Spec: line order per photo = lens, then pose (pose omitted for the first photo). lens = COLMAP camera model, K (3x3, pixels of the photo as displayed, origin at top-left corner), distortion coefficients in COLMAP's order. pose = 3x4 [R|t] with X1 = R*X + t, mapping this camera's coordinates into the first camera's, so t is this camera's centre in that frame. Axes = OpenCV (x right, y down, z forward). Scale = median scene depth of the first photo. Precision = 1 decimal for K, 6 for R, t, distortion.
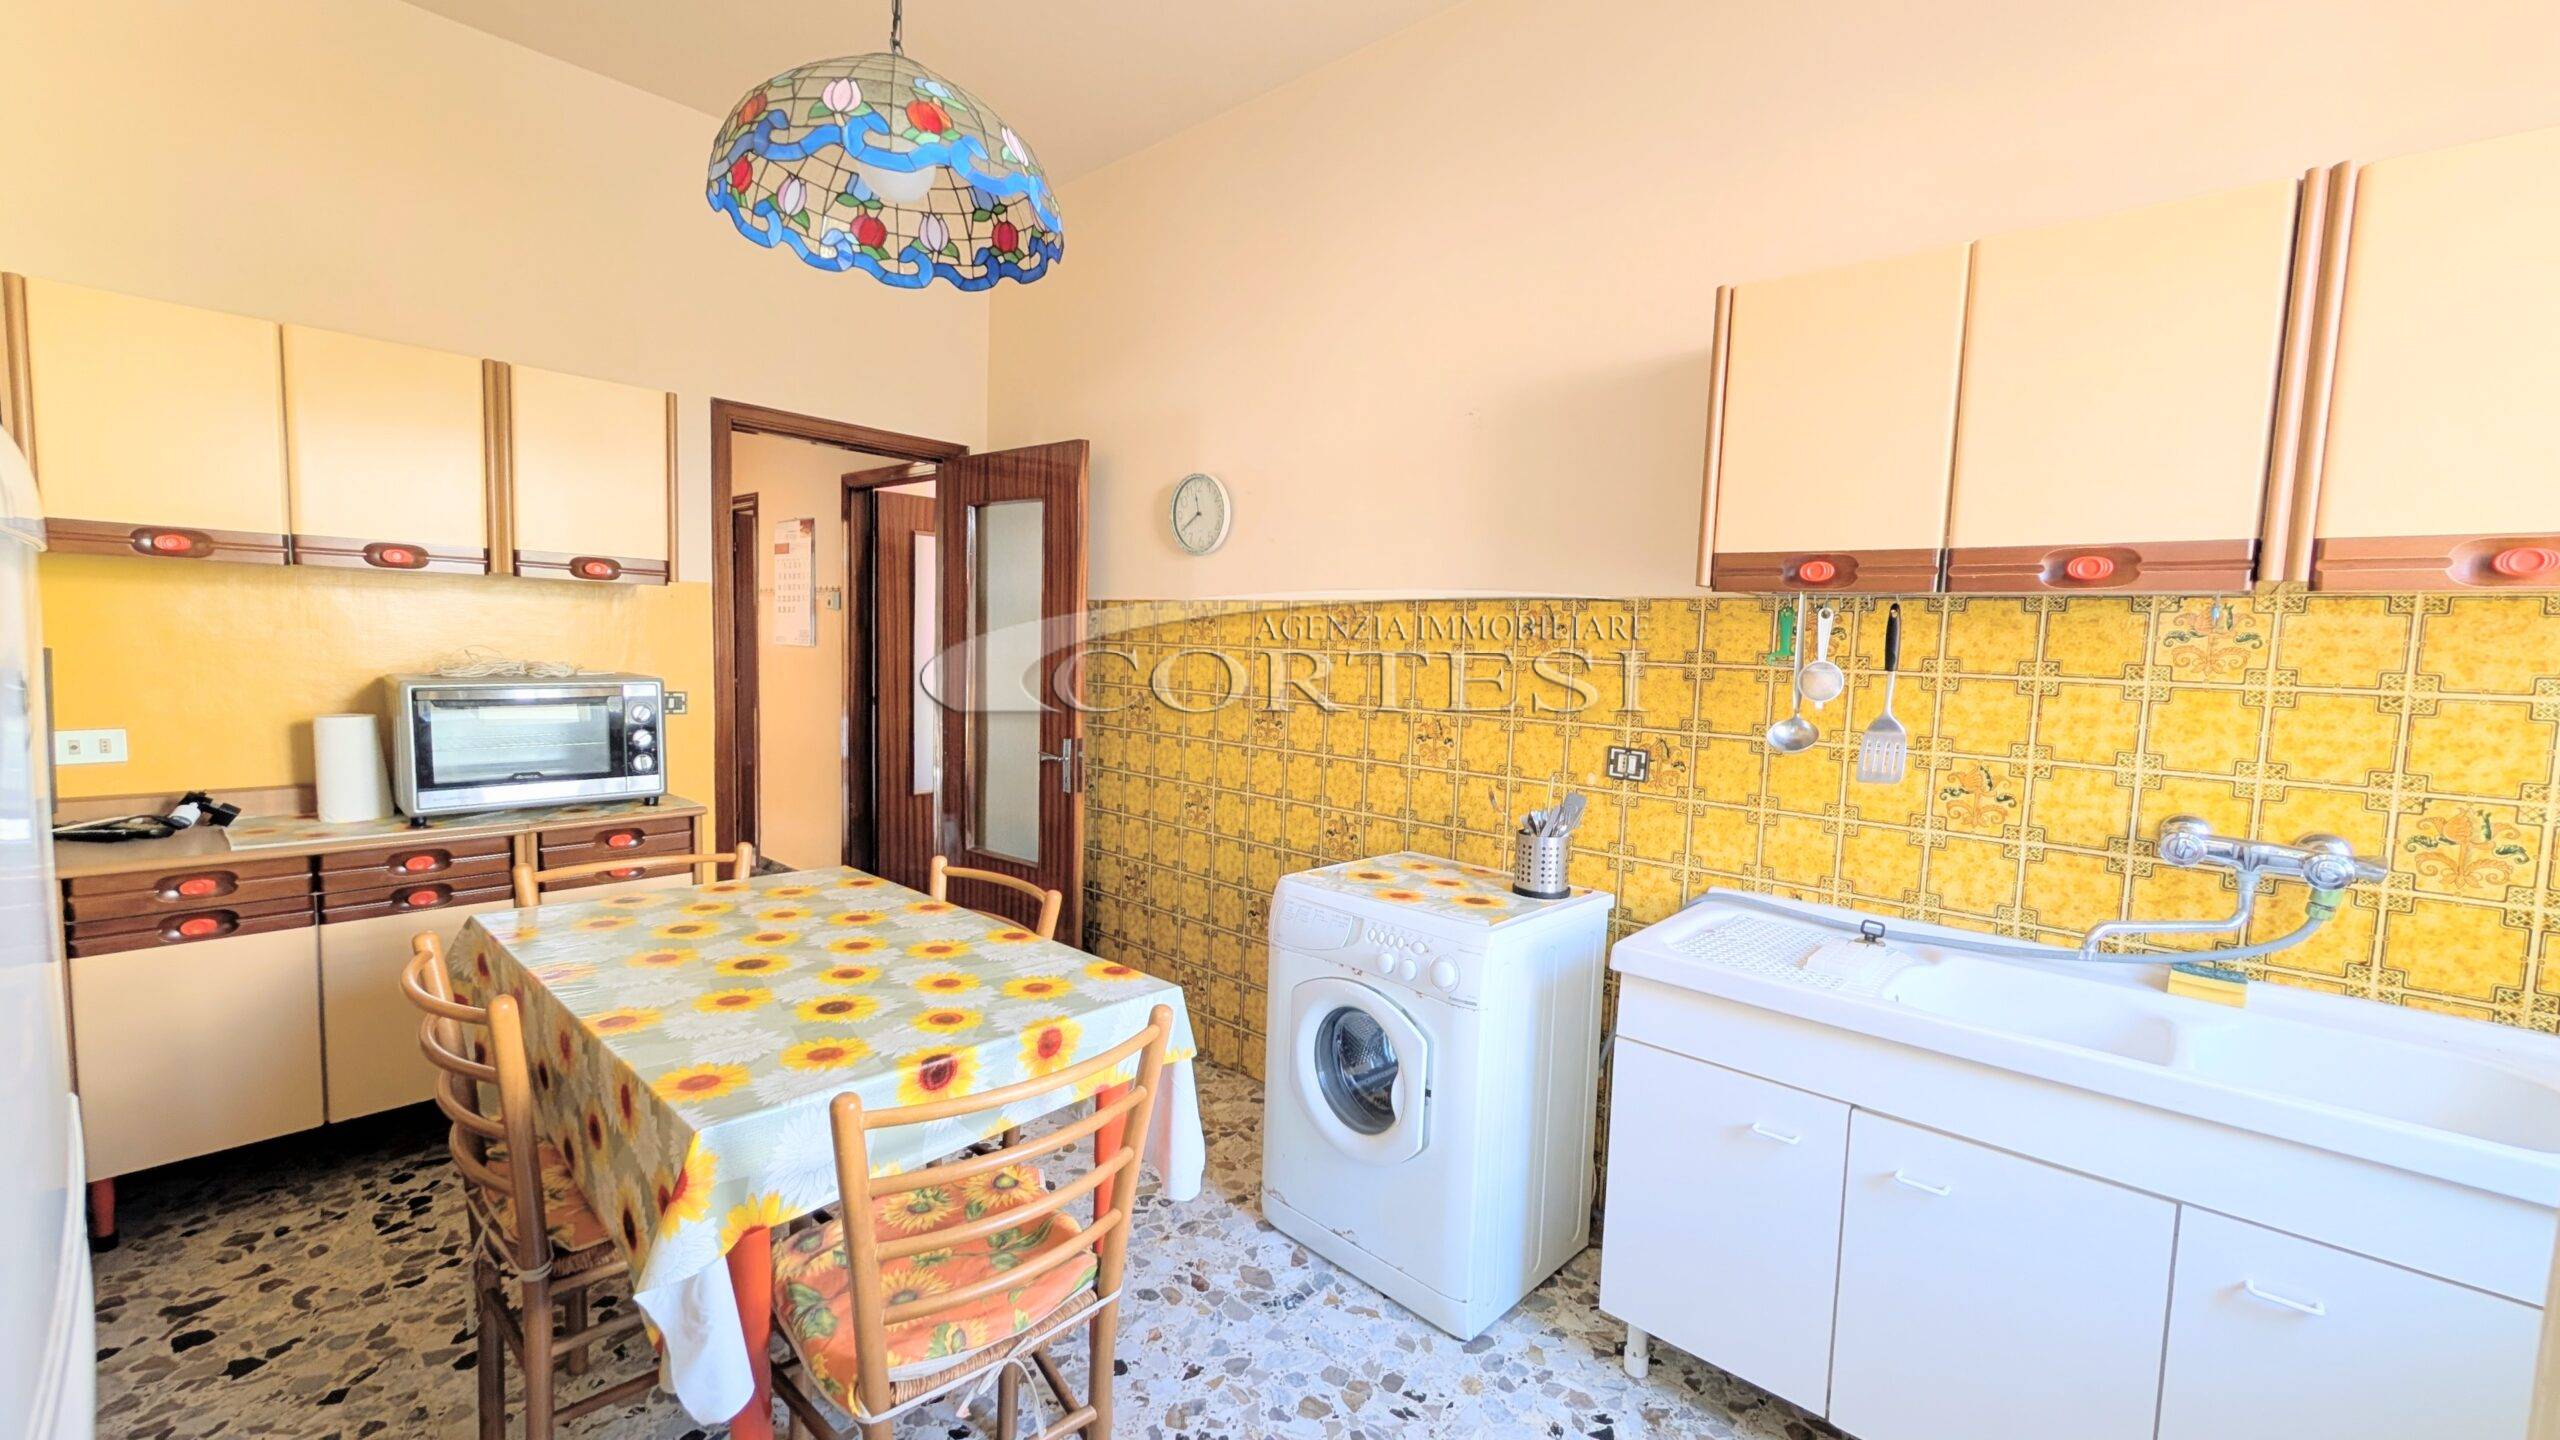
lens RADIAL K [[1014.2, 0, 1280.0], [0, 1014.2, 720.0], [0, 0, 1]] dist [-0.000497, 0.000256]
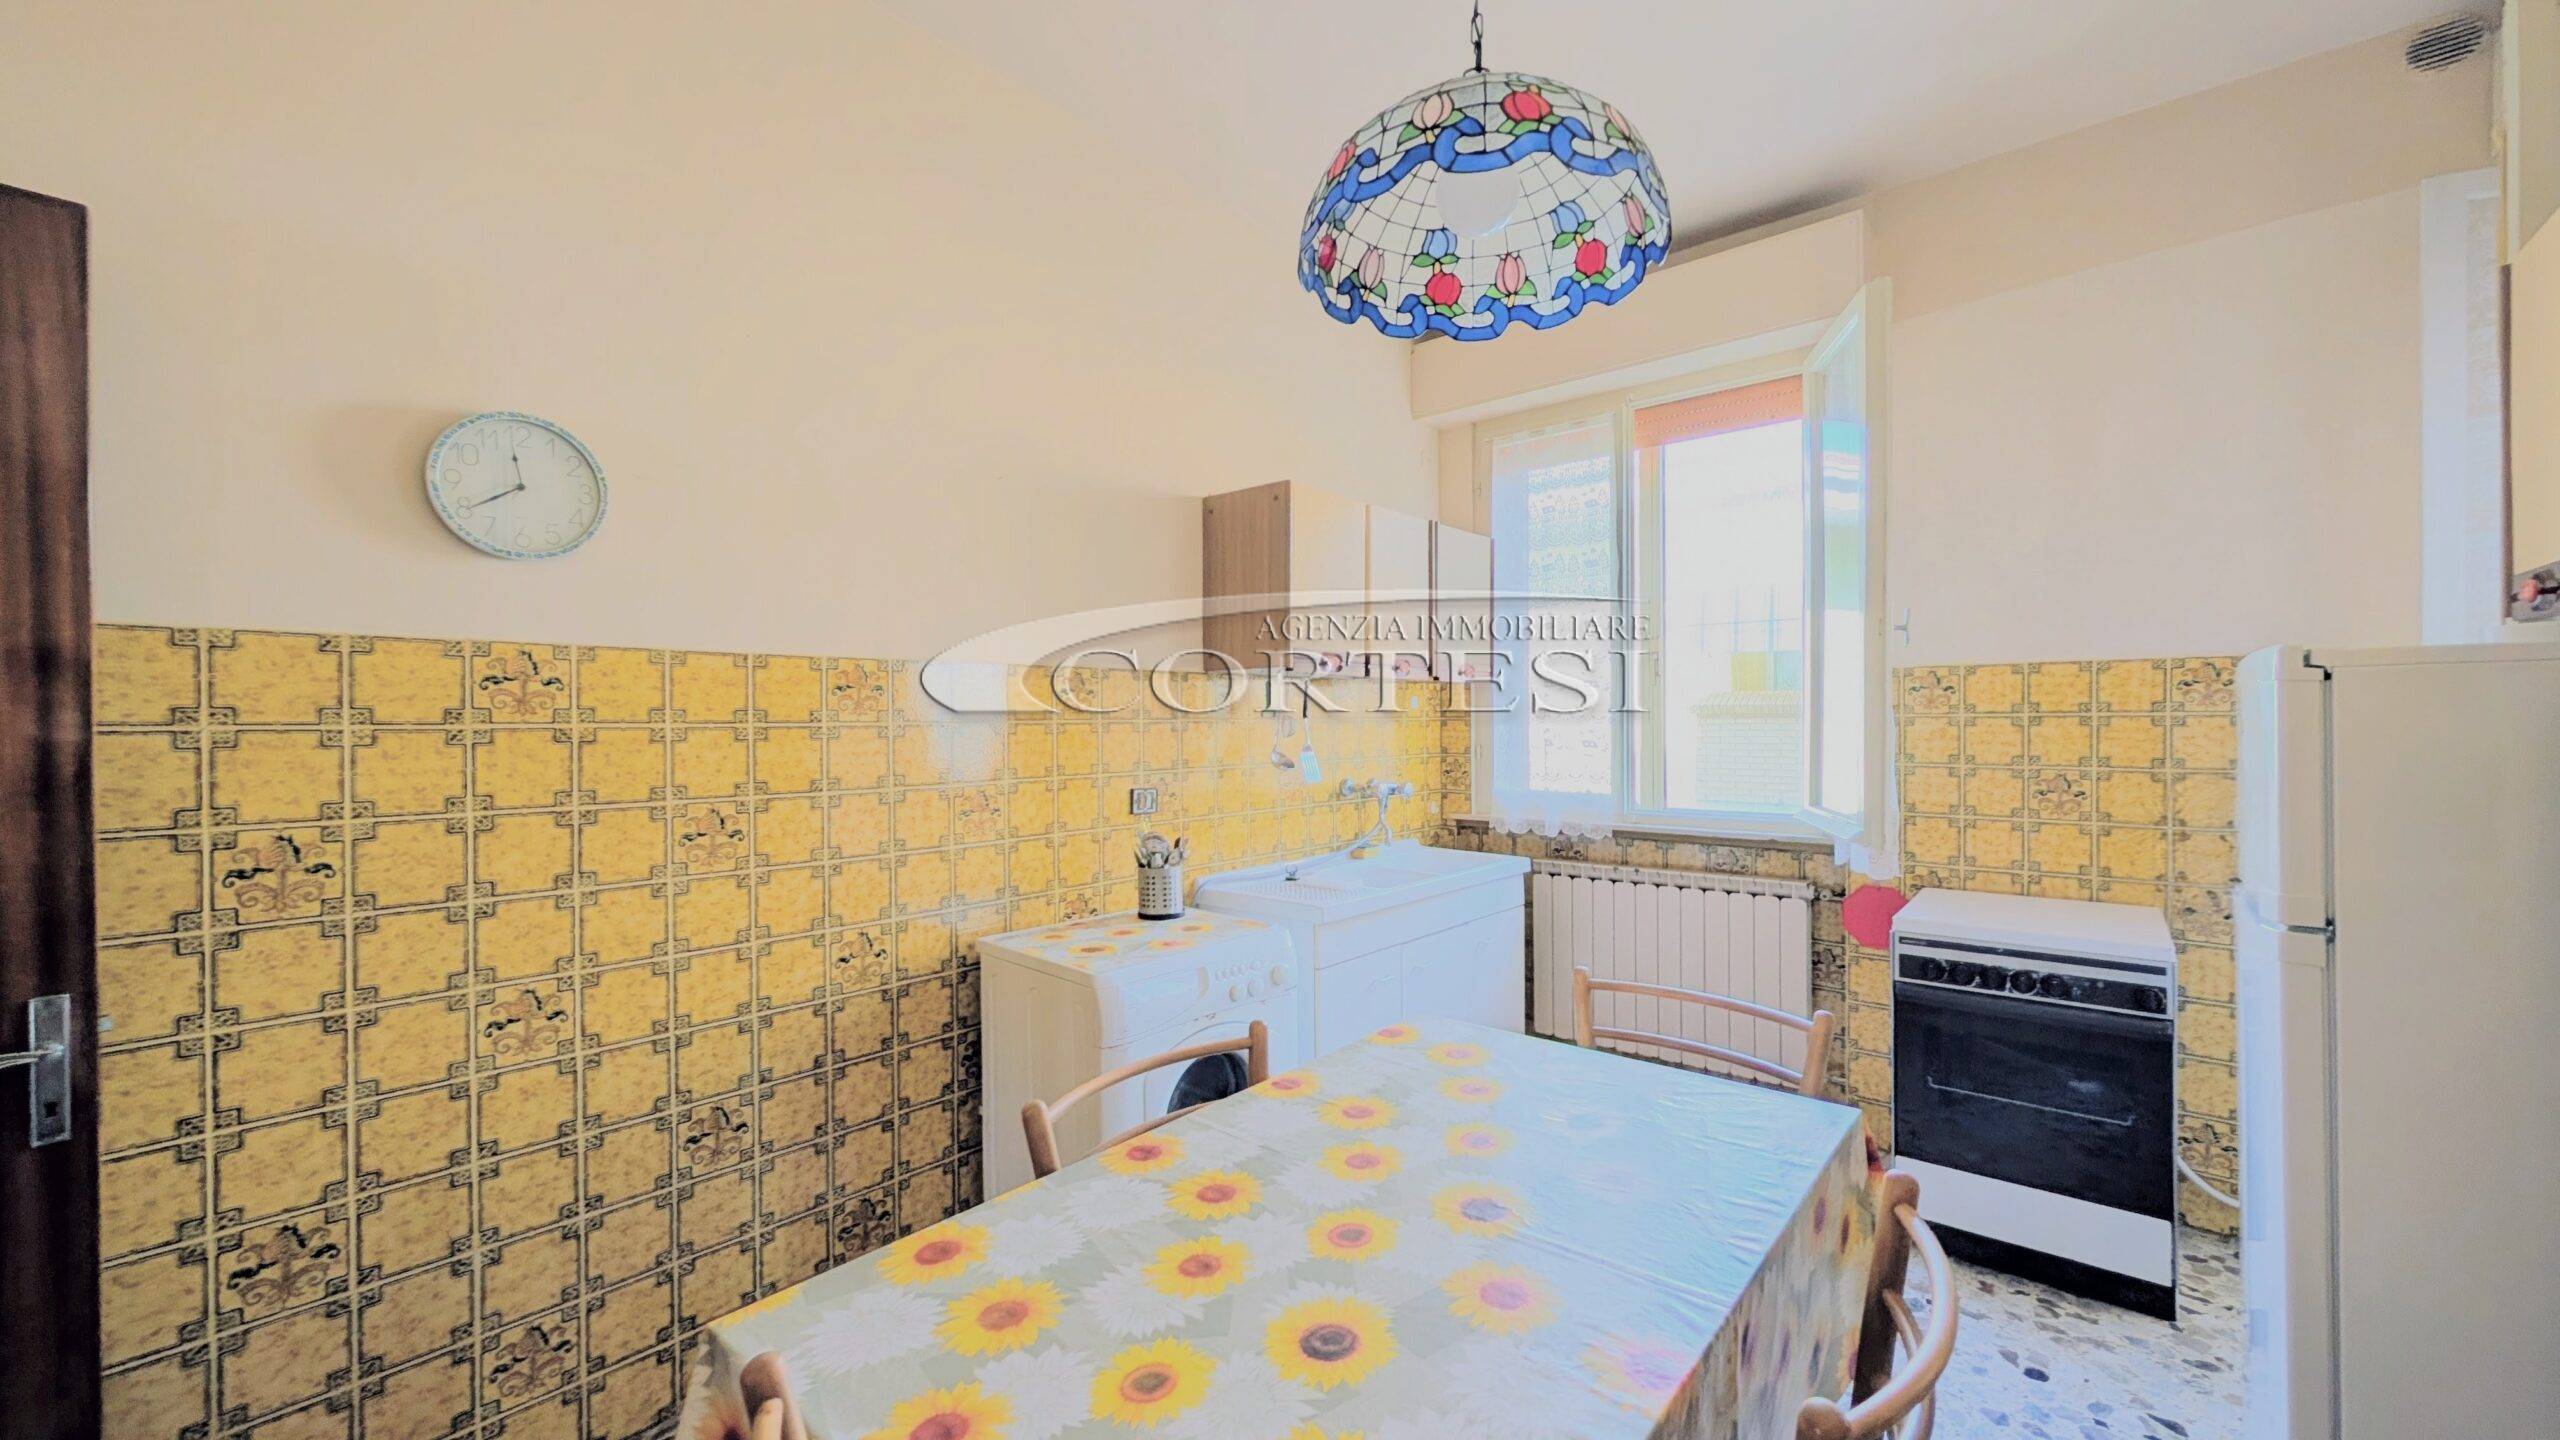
lens RADIAL K [[969.1, 0, 1297.7], [0, 969.1, 721.5], [0, 0, 1]] dist [-0.001197, 0.000523]
pose [[-0.035755, -0.034546, 0.998763, -0.721807], [0.080296, 0.996072, 0.037327, -0.071395], [-0.996130, 0.081532, -0.032840, 0.703731]]
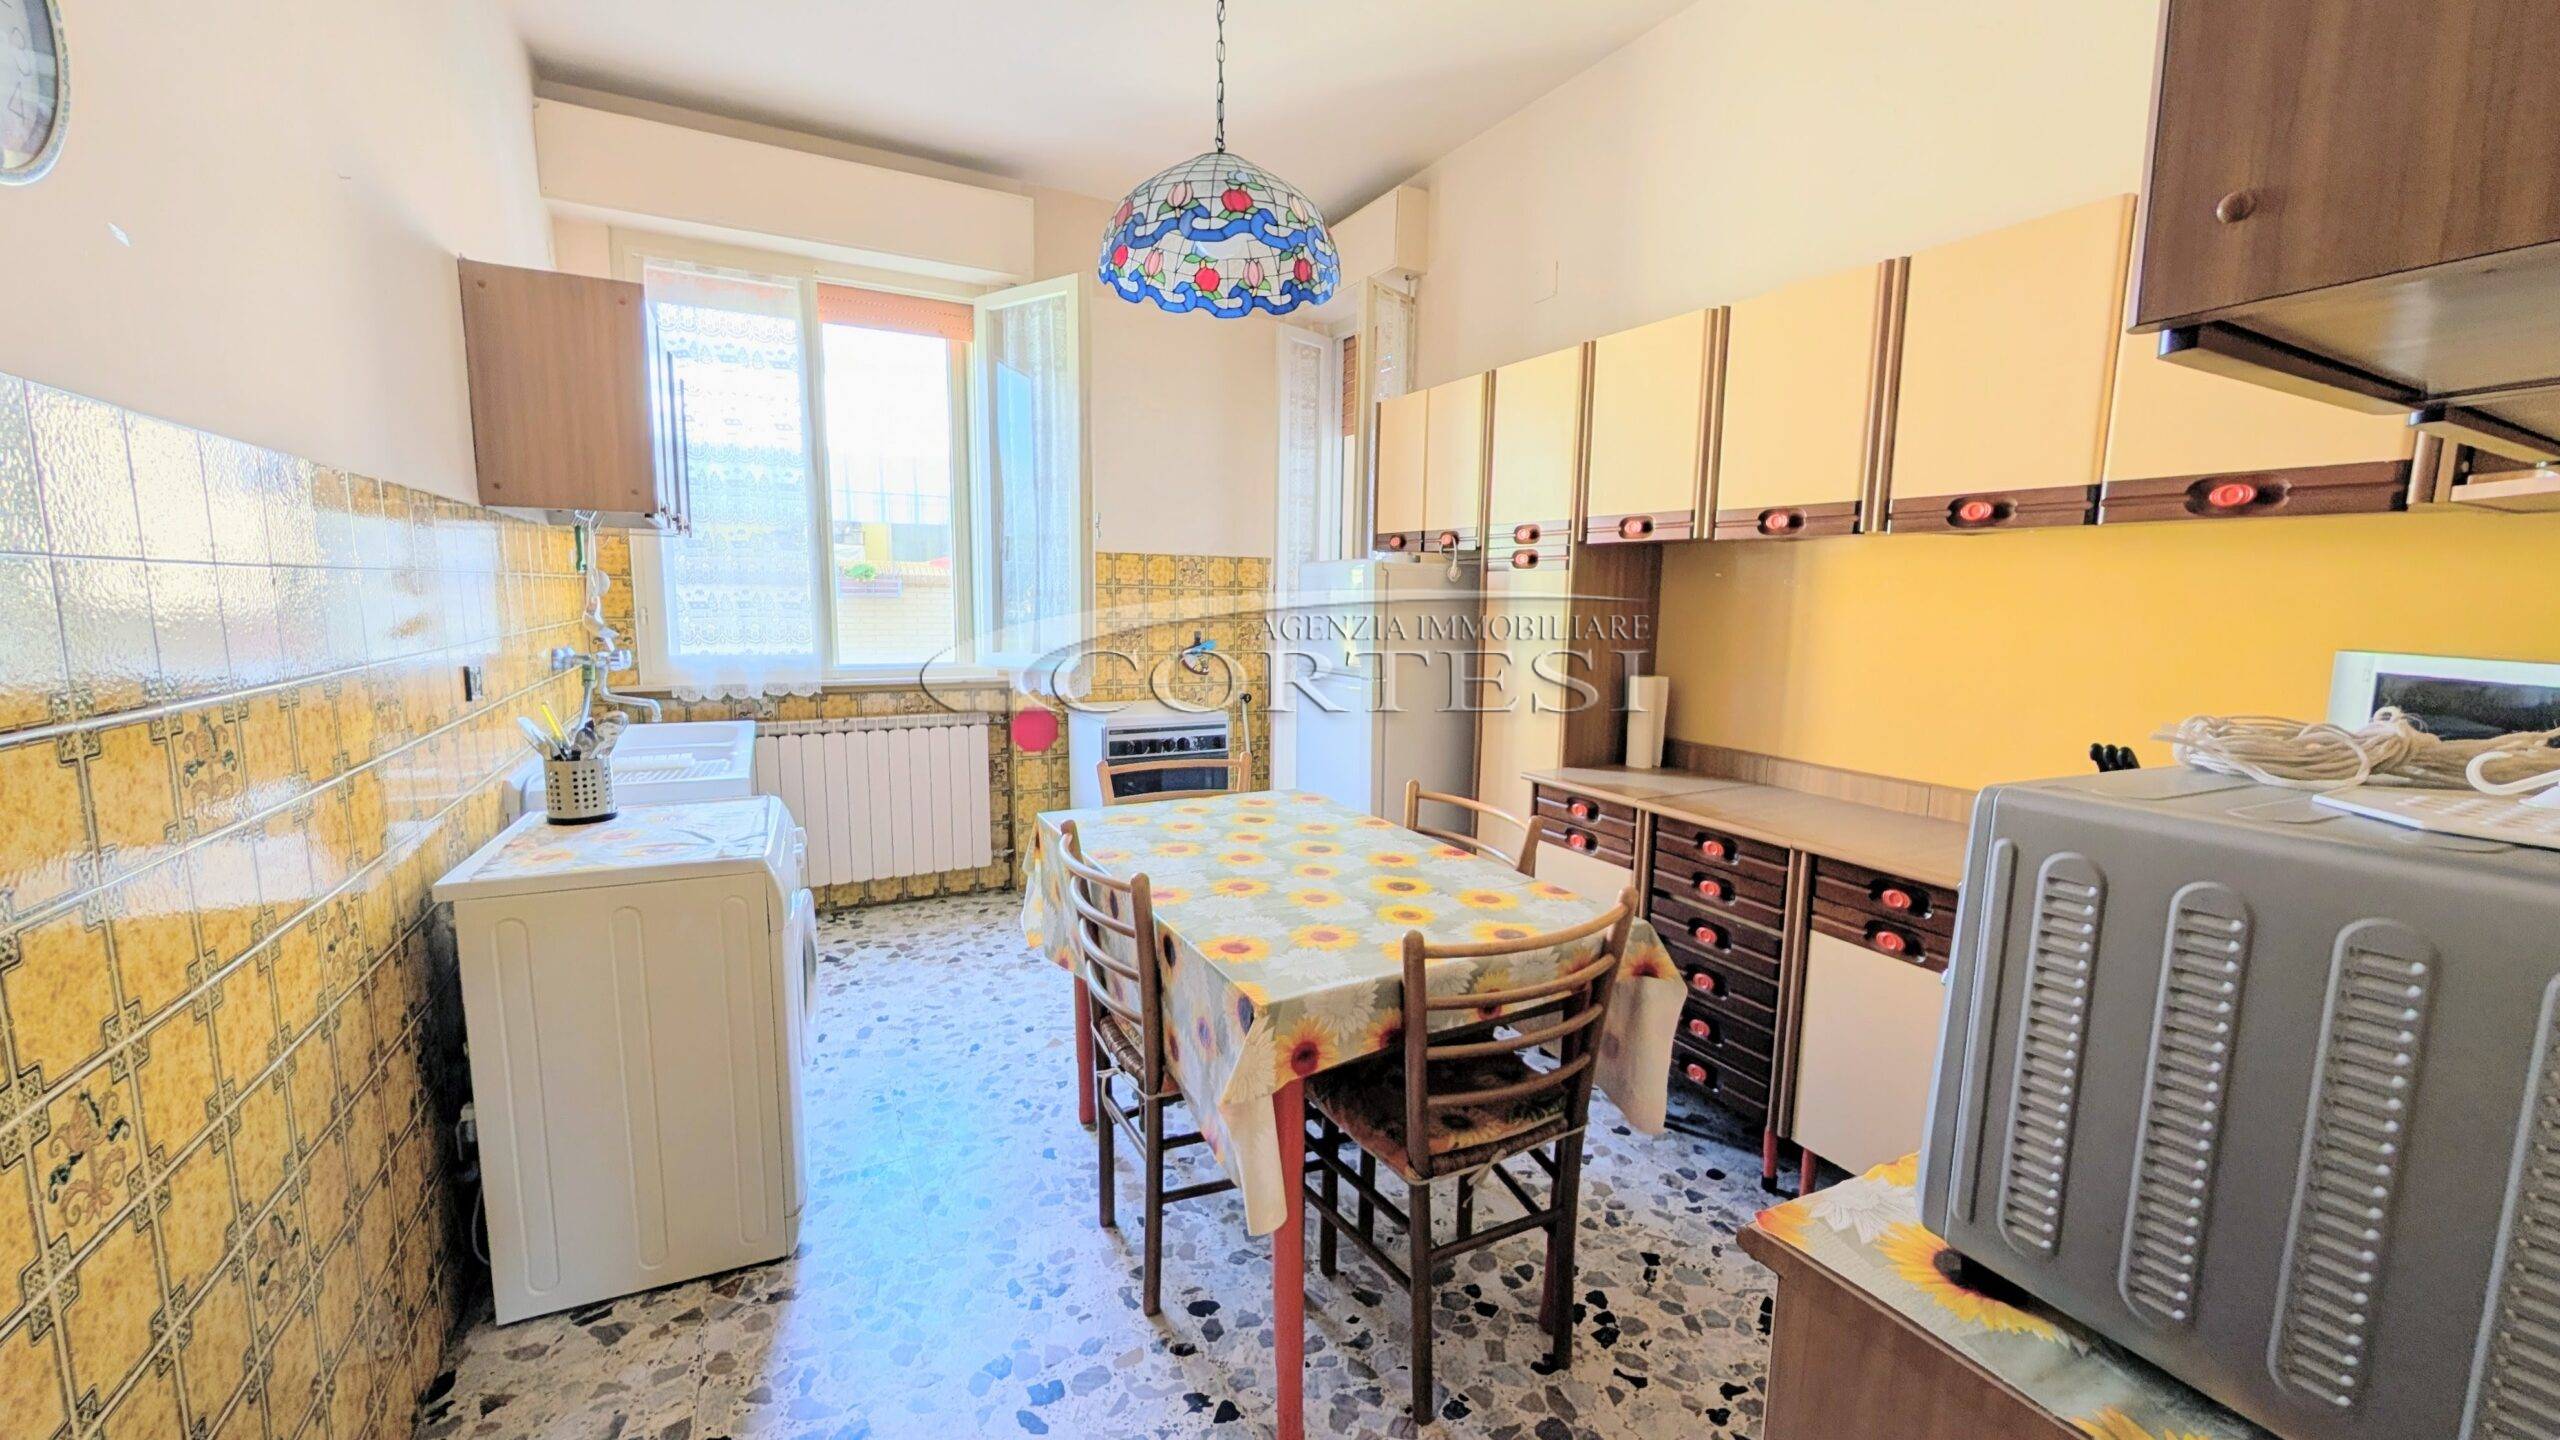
lens RADIAL K [[969.1, 0, 1297.7], [0, 969.1, 721.5], [0, 0, 1]] dist [-0.001197, 0.000523]
pose [[-0.944638, -0.090005, 0.315527, -0.543175], [-0.022532, 0.977165, 0.211282, -0.104733], [-0.327339, 0.192476, -0.925096, 1.315571]]
